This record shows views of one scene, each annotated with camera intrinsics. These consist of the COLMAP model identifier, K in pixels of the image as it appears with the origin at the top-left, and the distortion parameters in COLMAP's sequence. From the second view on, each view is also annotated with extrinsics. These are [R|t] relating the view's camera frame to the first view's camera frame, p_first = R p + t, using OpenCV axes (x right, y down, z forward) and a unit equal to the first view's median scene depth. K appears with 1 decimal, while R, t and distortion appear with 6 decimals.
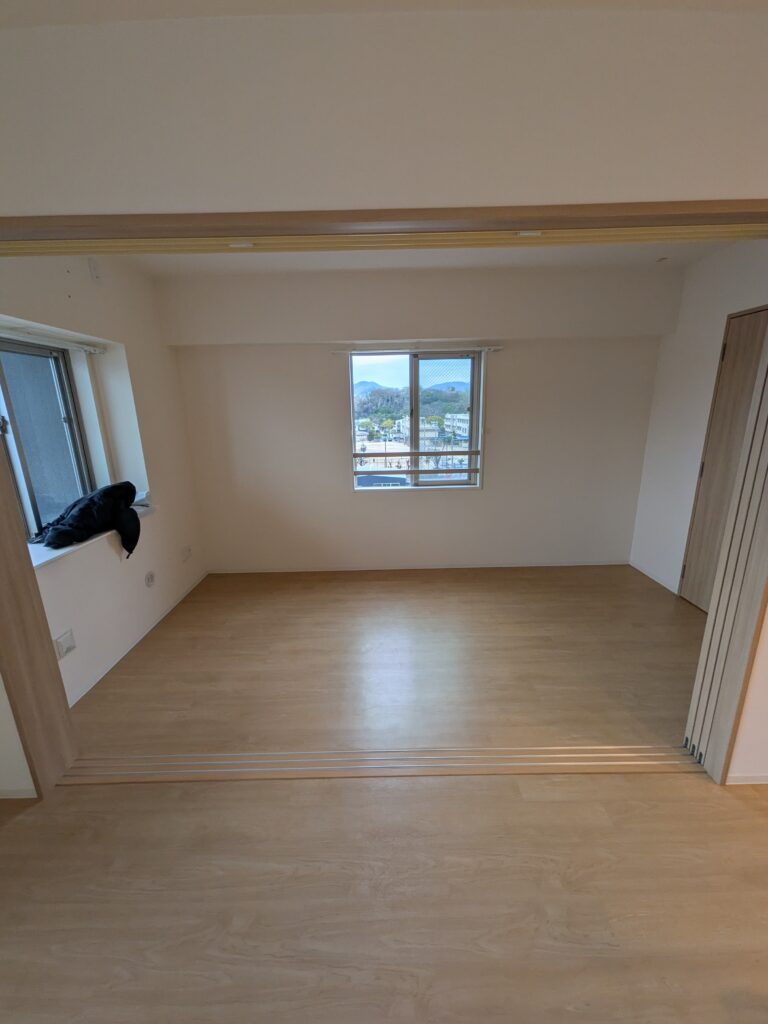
lens RADIAL K [[405.1, 0, 383.6], [0, 405.1, 513.2], [0, 0, 1]] dist [0.007601, -0.000168]
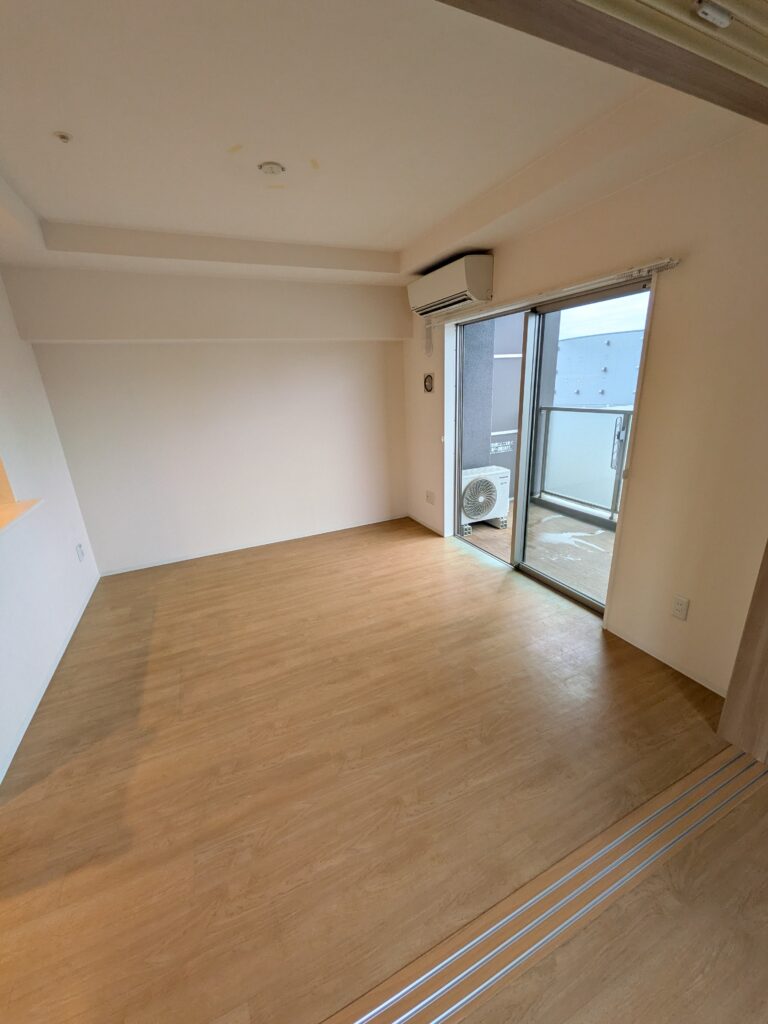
lens RADIAL K [[405.1, 0, 389.3], [0, 405.1, 516.7], [0, 0, 1]] dist [0.007601, -0.000168]
pose [[-0.904867, 0.189174, -0.381351, 0.291627], [-0.047321, 0.845581, 0.531745, -0.381144], [0.423055, 0.499205, -0.756187, 1.462216]]
